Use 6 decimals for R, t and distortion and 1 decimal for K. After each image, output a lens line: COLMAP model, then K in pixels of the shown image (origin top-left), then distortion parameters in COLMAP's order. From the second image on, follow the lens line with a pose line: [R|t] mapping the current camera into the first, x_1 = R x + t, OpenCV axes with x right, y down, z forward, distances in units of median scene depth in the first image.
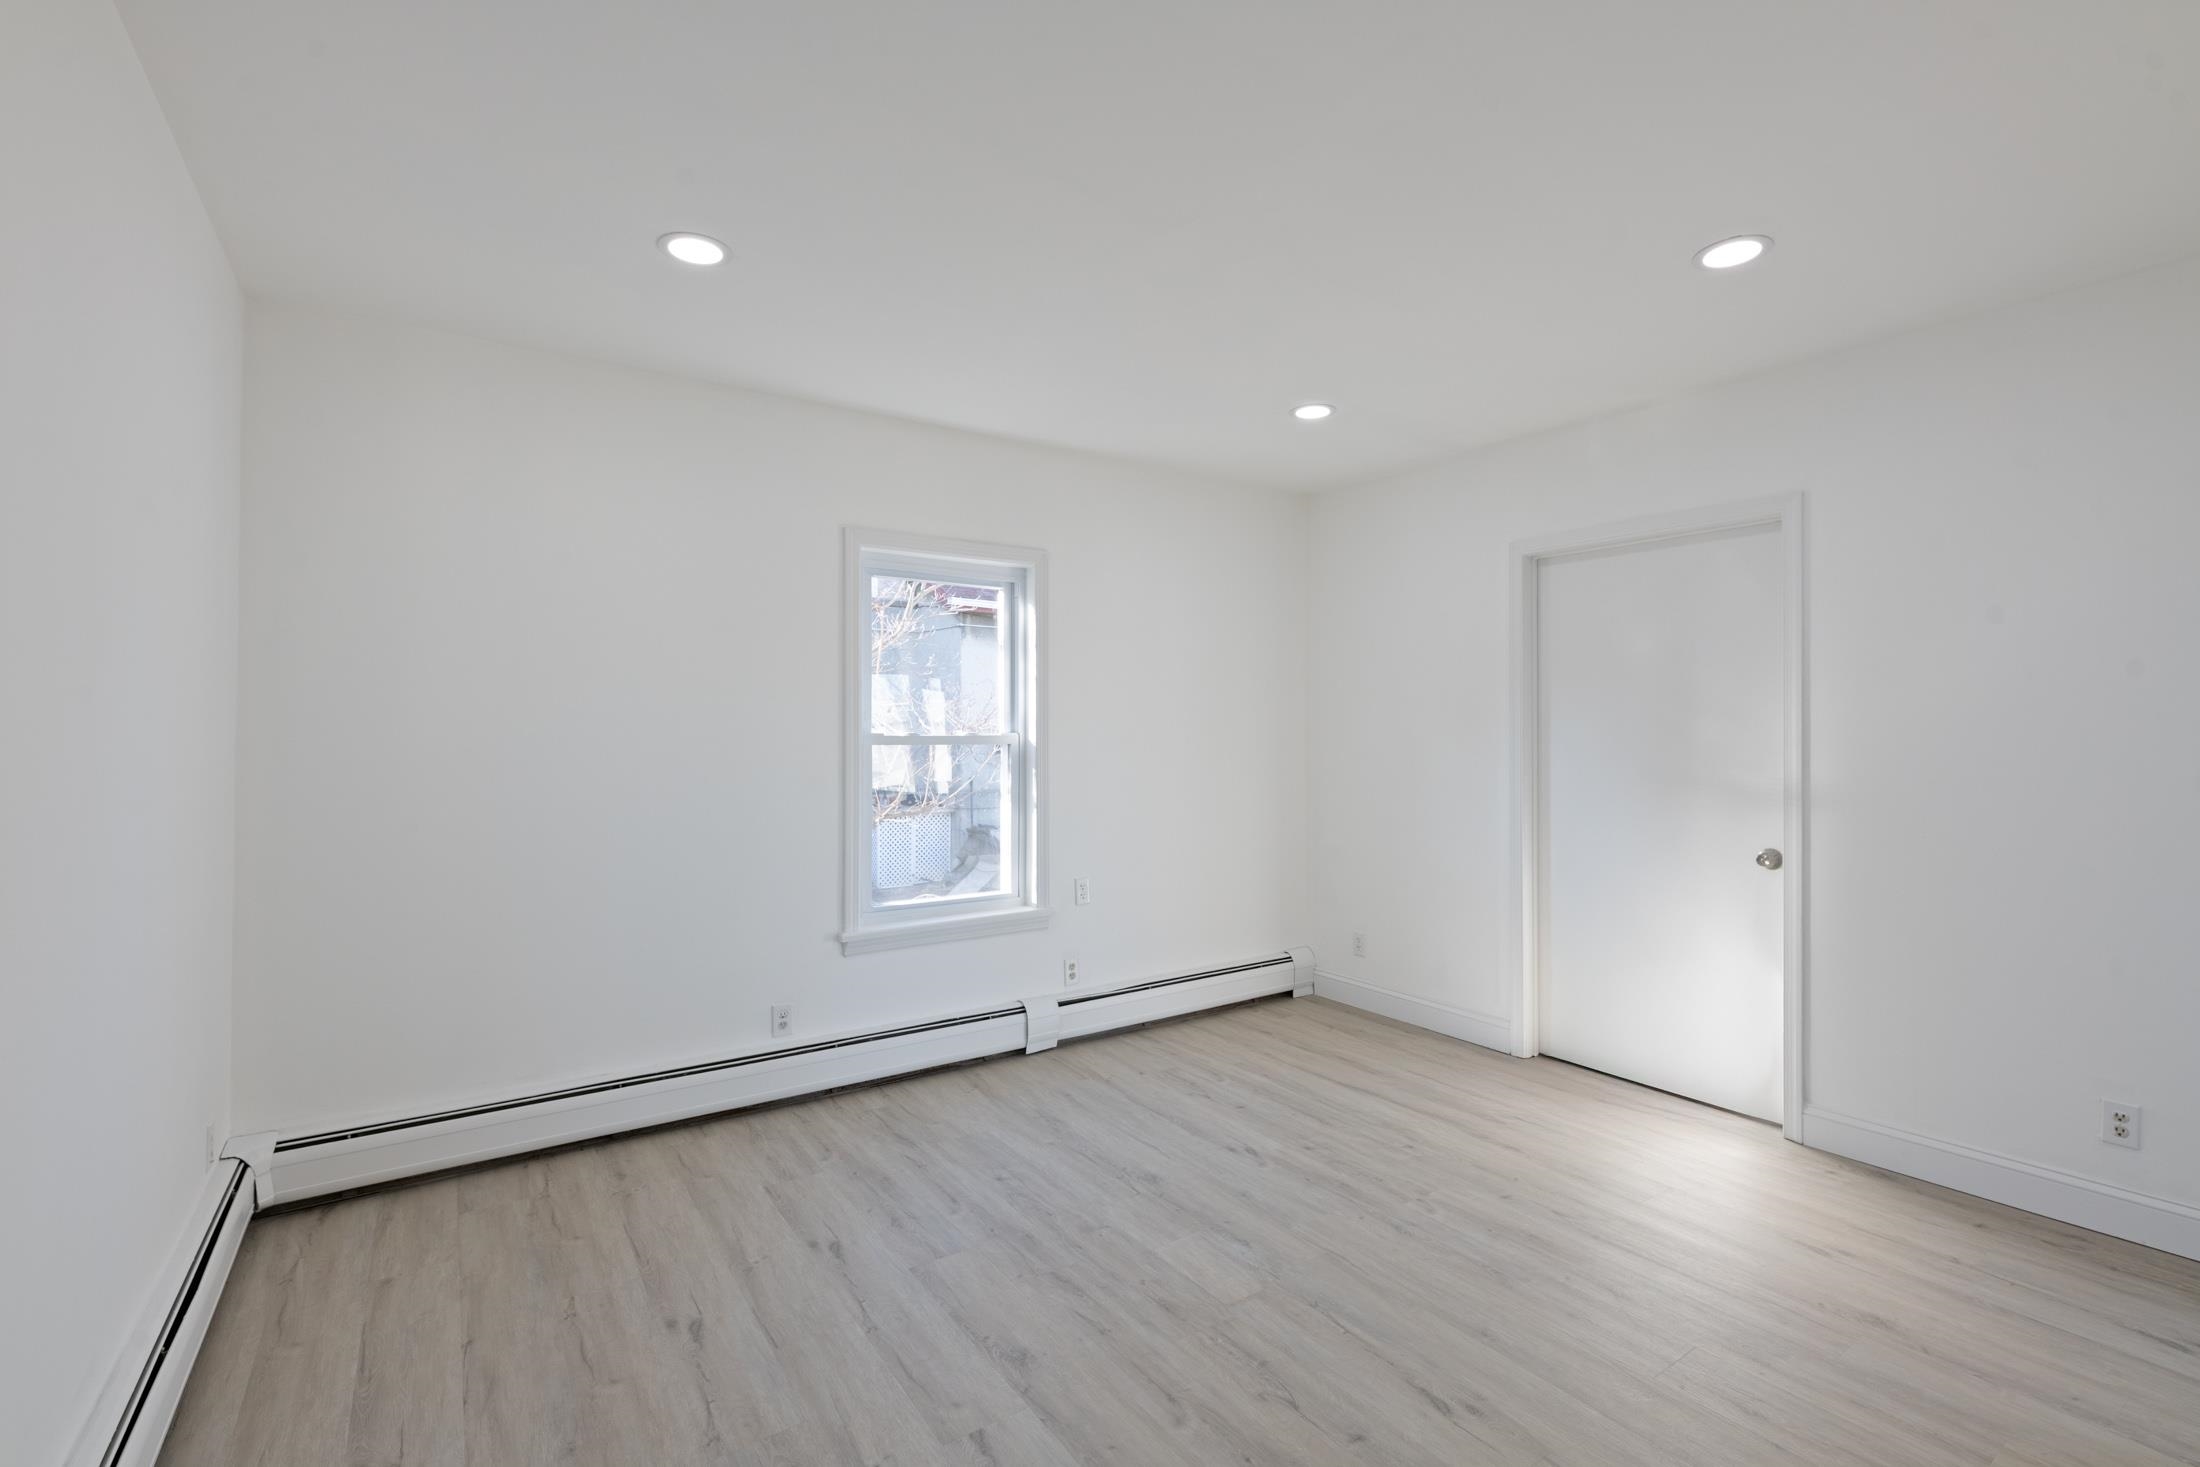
lens RADIAL K [[984.4, 0, 1107.5], [0, 984.4, 742.6], [0, 0, 1]] dist [0.000281, -0.002408]
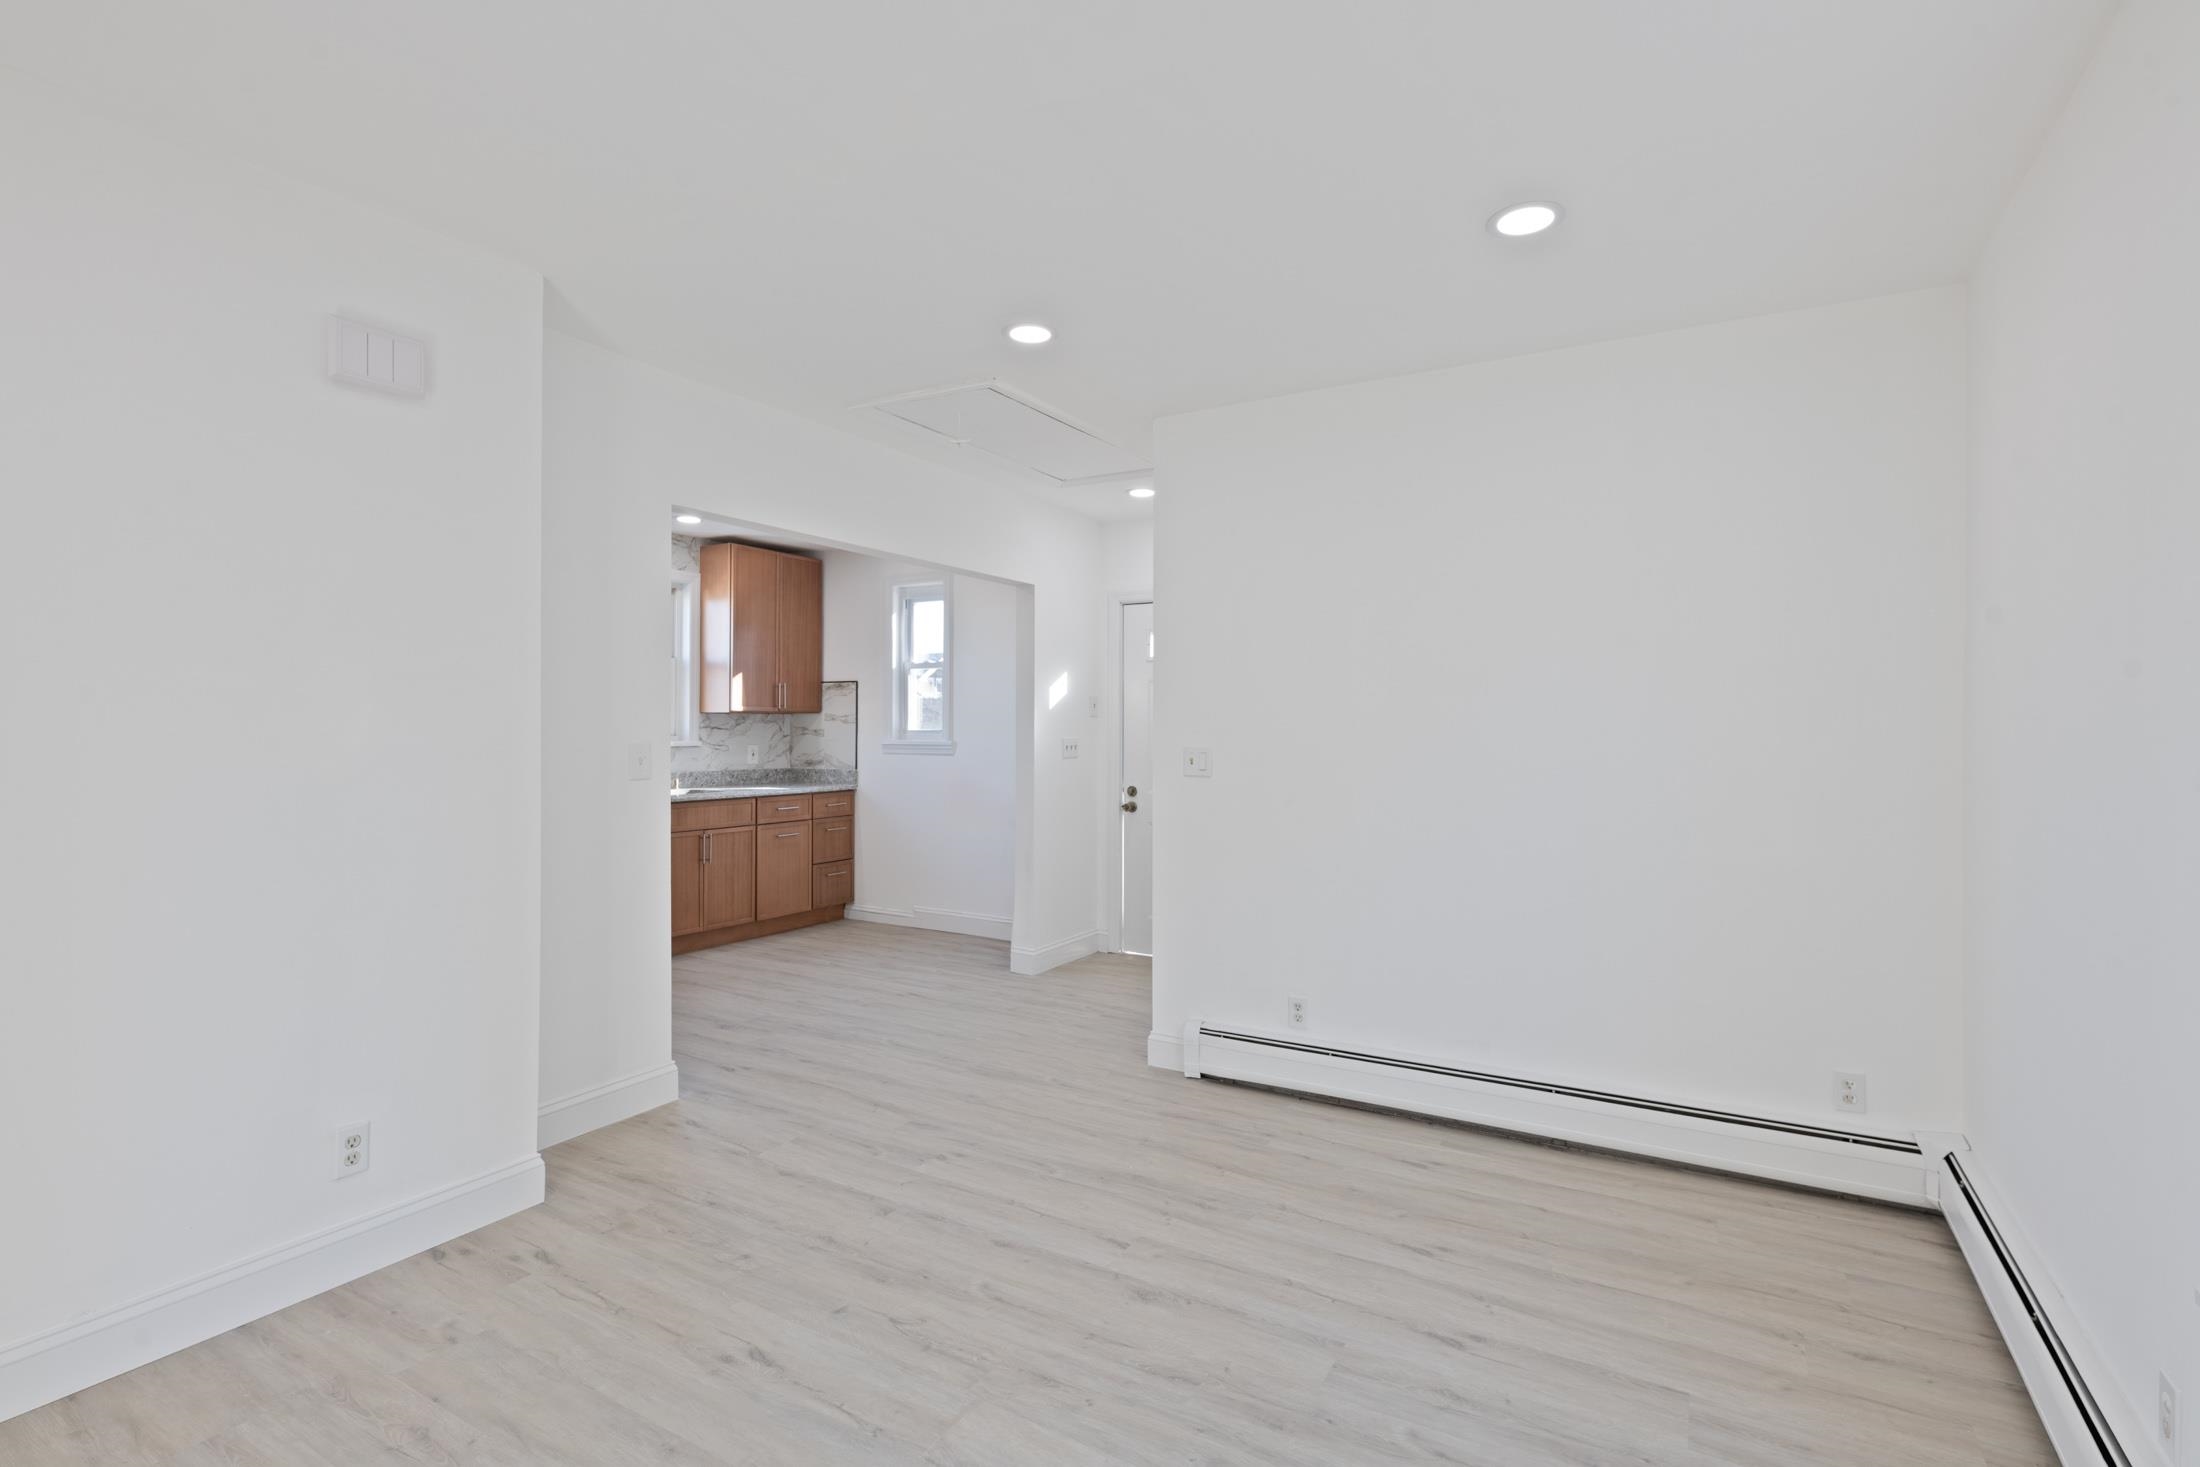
lens RADIAL K [[1039.5, 0, 1115.8], [0, 1039.5, 726.5], [0, 0, 1]] dist [0.001164, 0.001015]
pose [[-0.902629, -0.004259, -0.430399, 0.306908], [-0.008128, 0.999941, 0.007152, -0.012771], [0.430344, 0.009954, -0.902610, 1.406440]]
